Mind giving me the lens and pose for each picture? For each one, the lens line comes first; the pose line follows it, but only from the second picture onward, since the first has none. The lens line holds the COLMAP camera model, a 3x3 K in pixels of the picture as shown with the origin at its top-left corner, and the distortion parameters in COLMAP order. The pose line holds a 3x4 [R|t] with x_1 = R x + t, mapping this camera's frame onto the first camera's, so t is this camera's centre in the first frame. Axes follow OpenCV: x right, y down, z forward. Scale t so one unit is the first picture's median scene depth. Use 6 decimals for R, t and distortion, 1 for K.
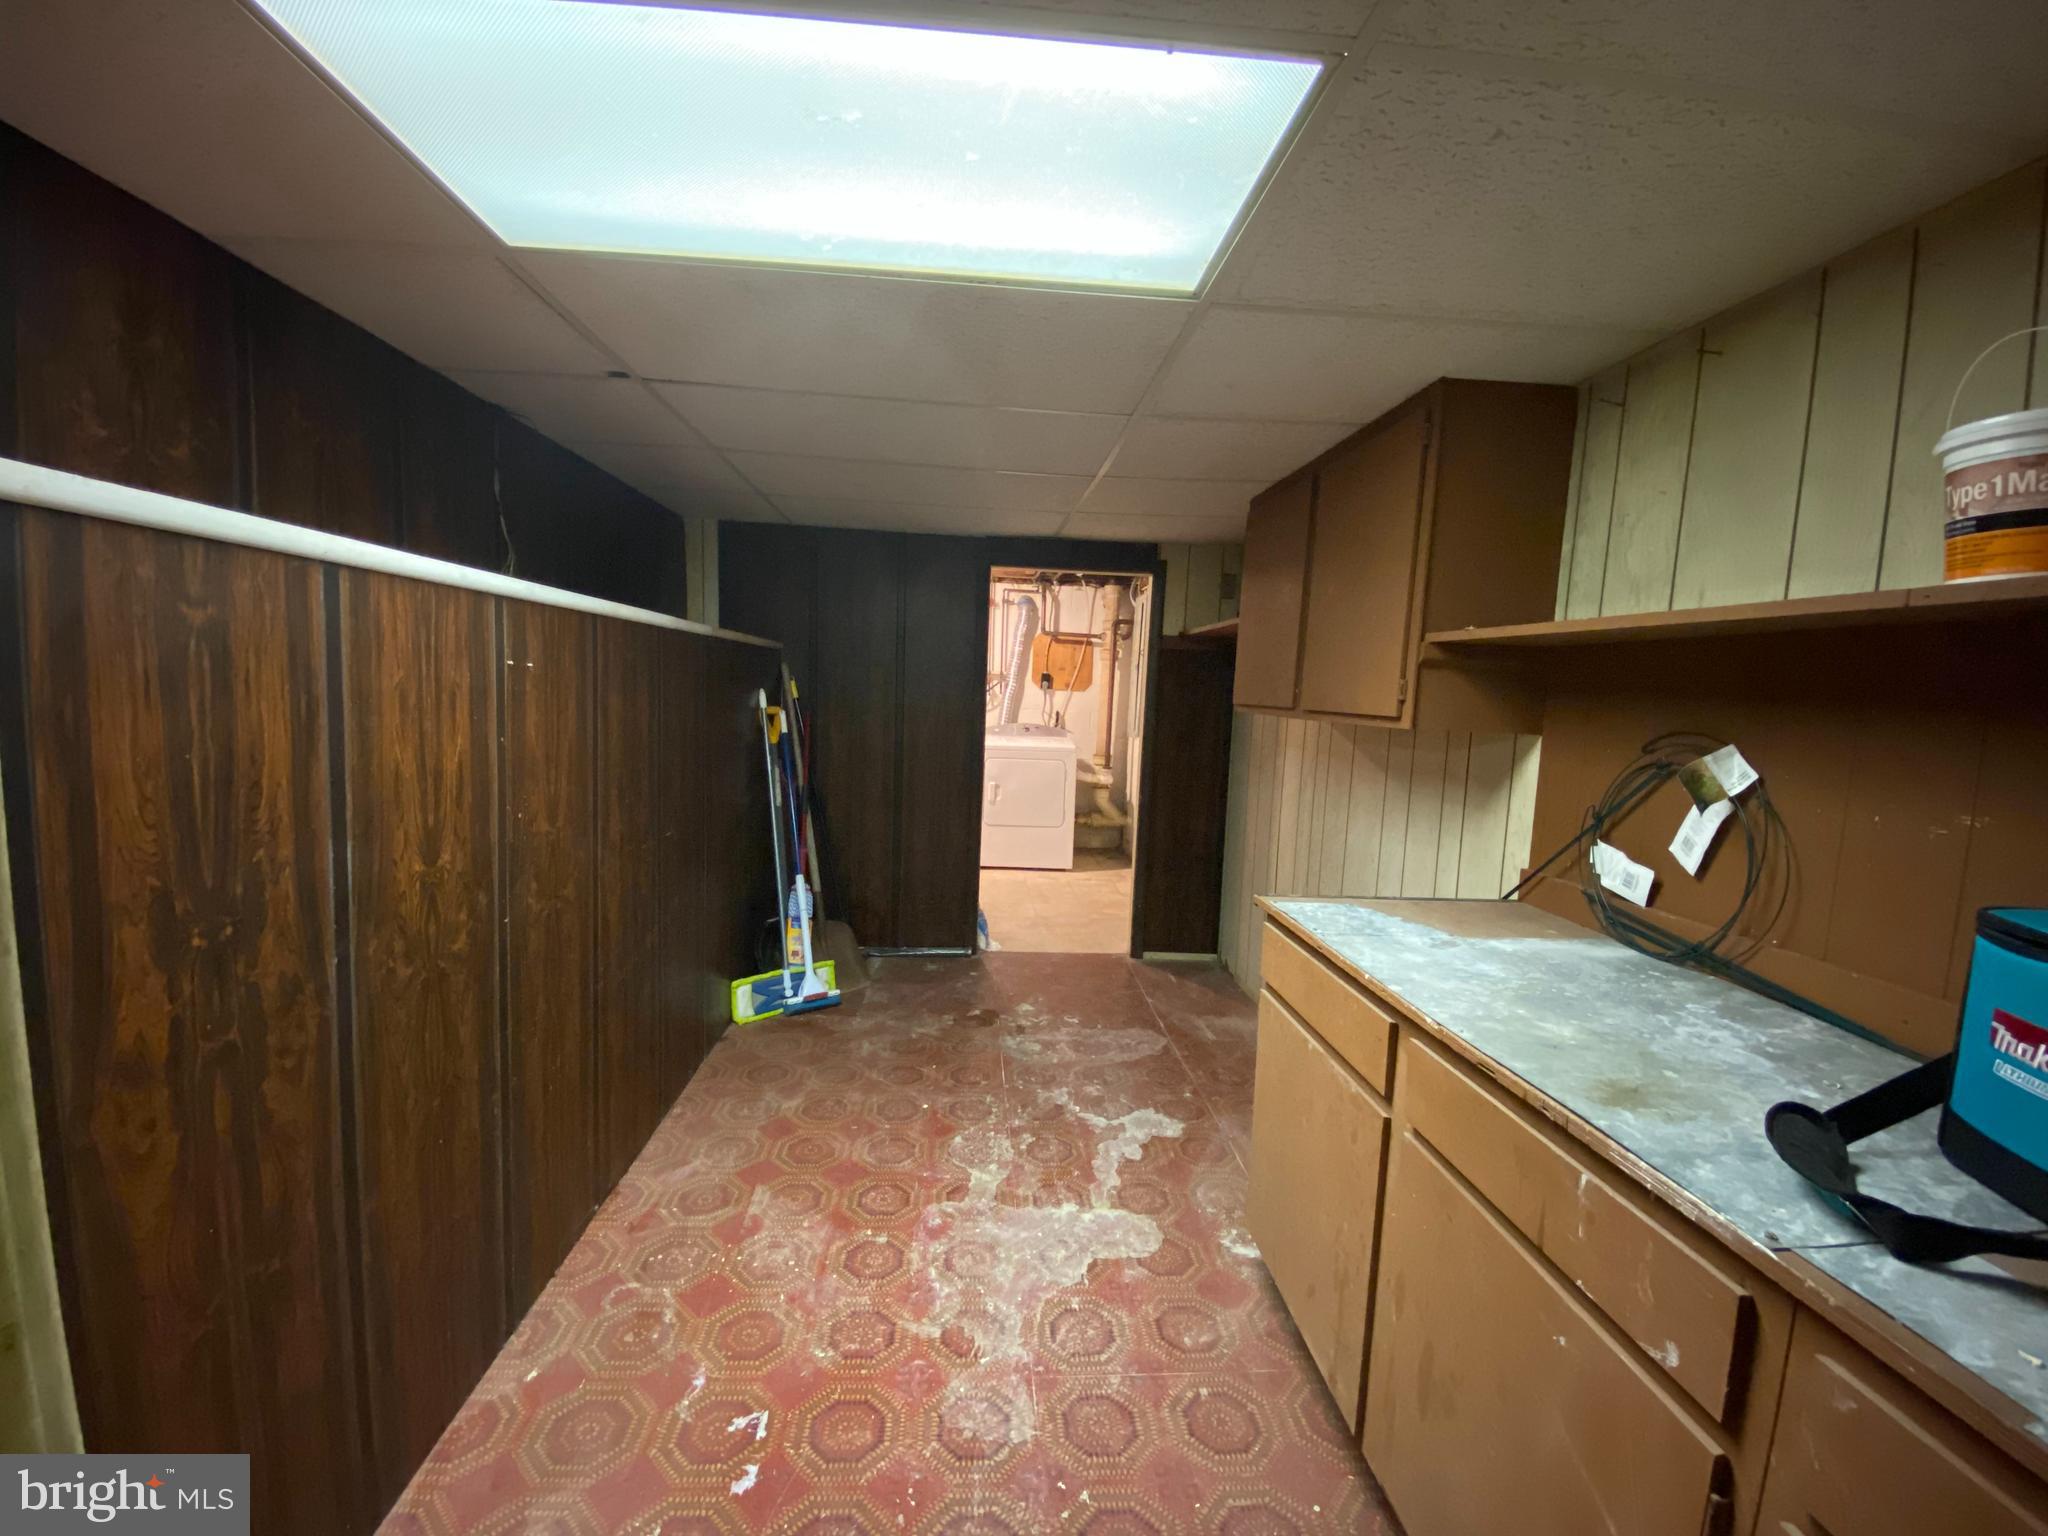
lens RADIAL K [[844.6, 0, 1017.6], [0, 844.6, 766.7], [0, 0, 1]] dist [-0.024236, -0.002091]
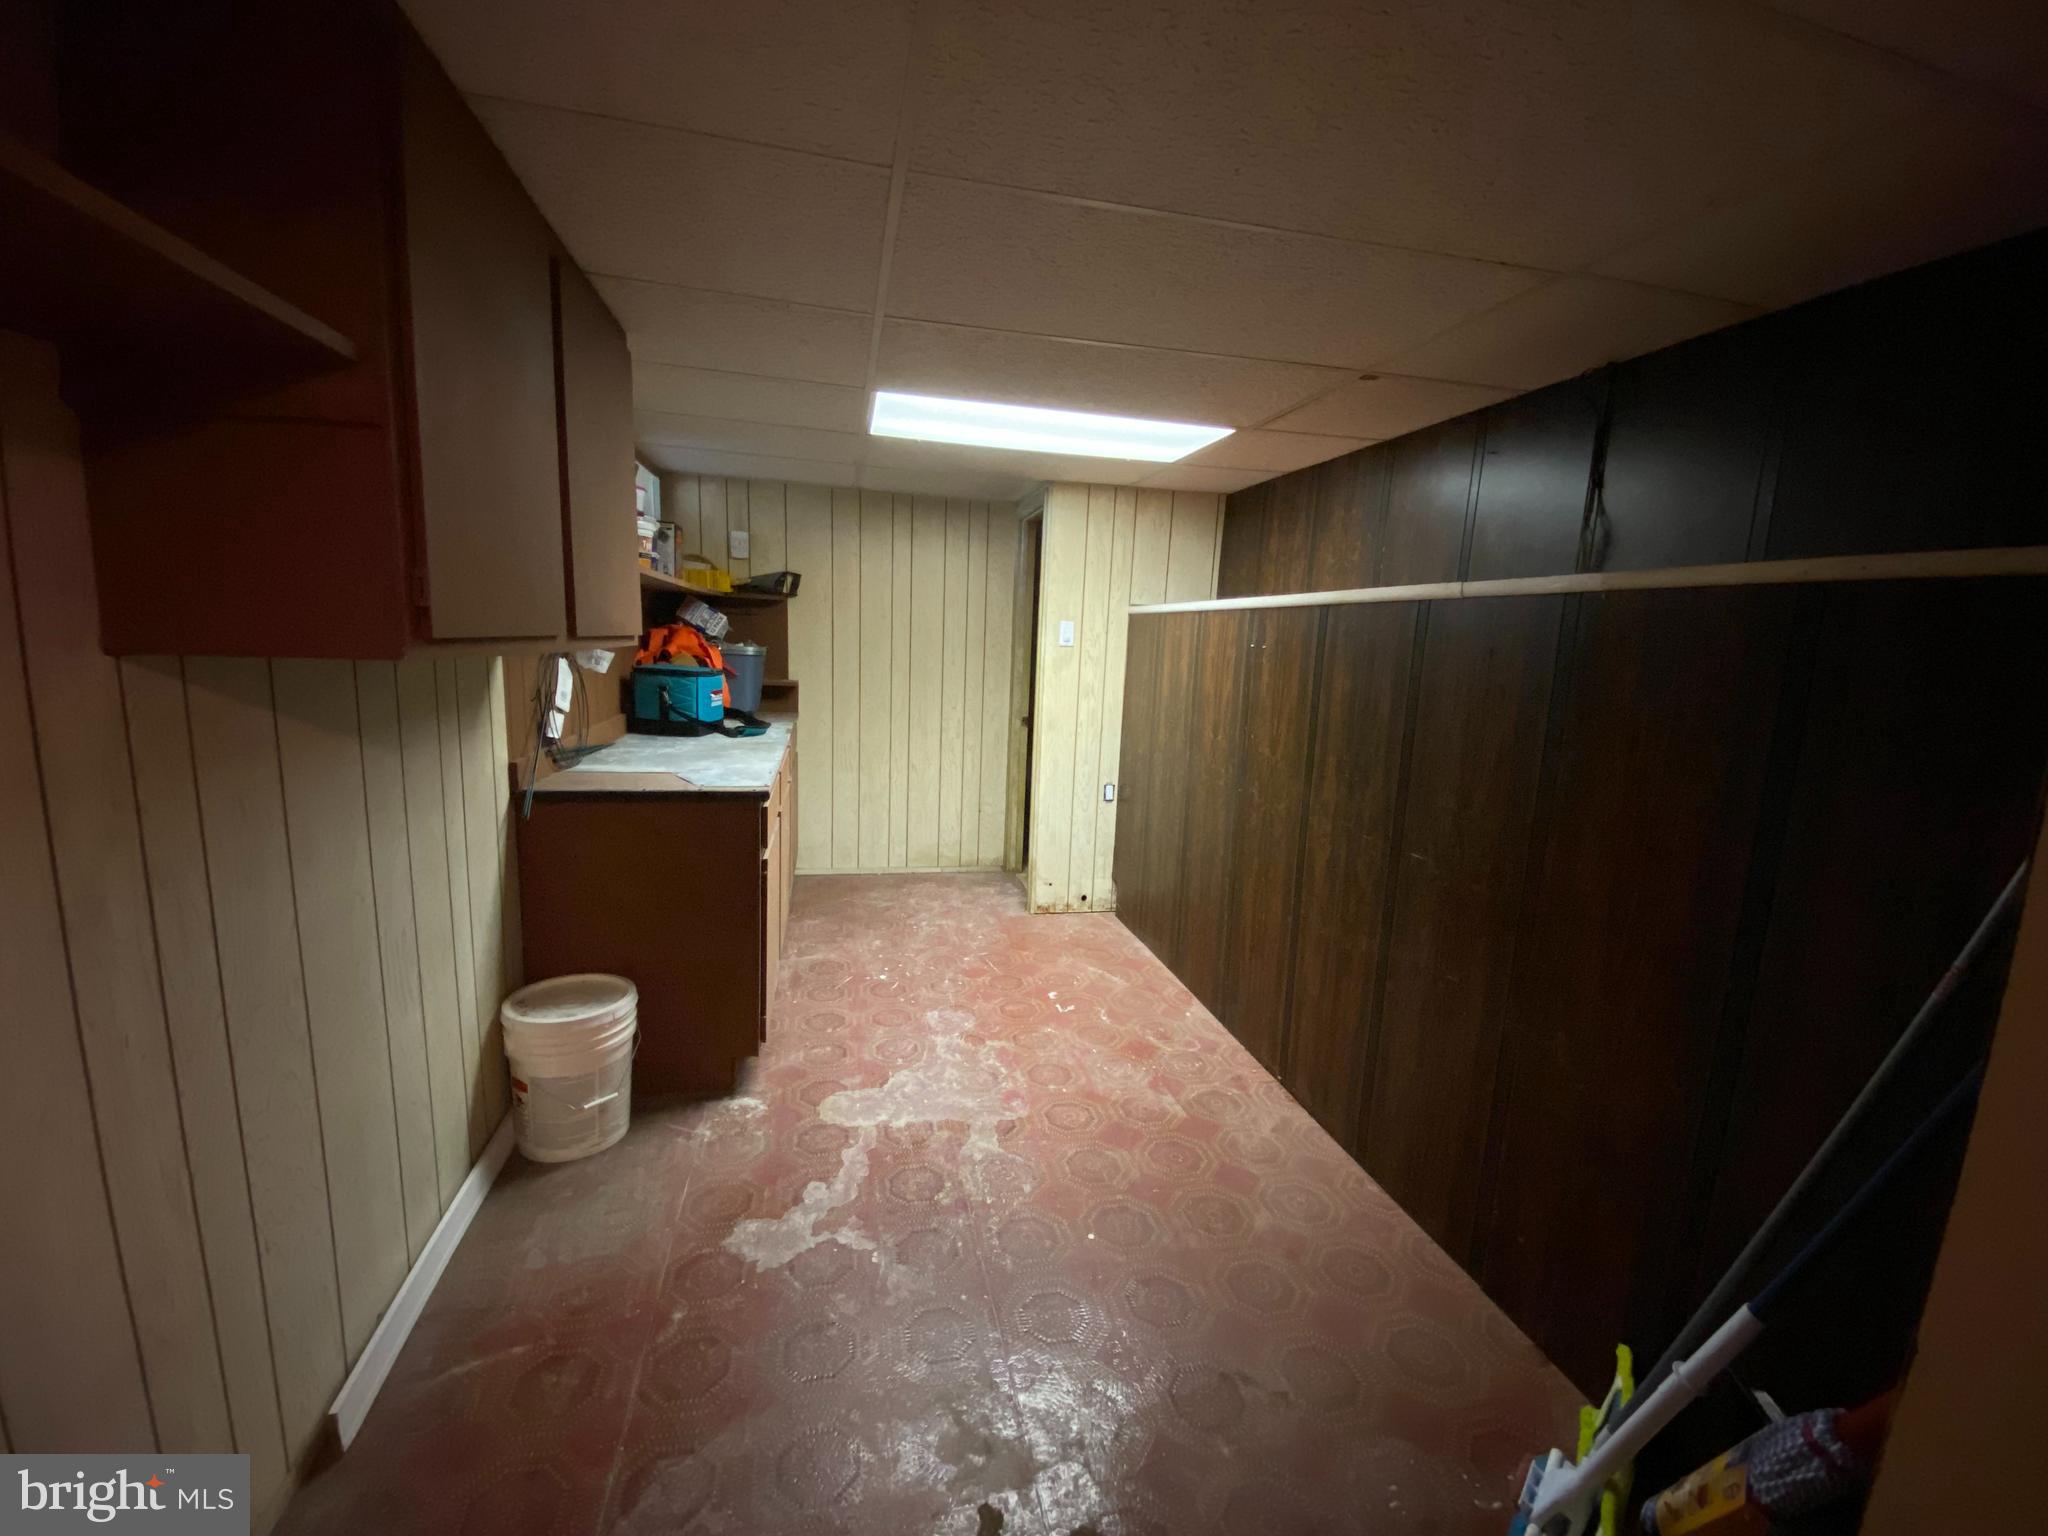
lens RADIAL K [[844.6, 0, 1014.8], [0, 844.6, 781.1], [0, 0, 1]] dist [-0.024236, -0.002091]
pose [[-0.986025, -0.056044, -0.156887, 0.109321], [-0.094517, 0.963679, 0.249778, -0.175567], [0.137190, 0.261116, -0.955509, 1.949926]]
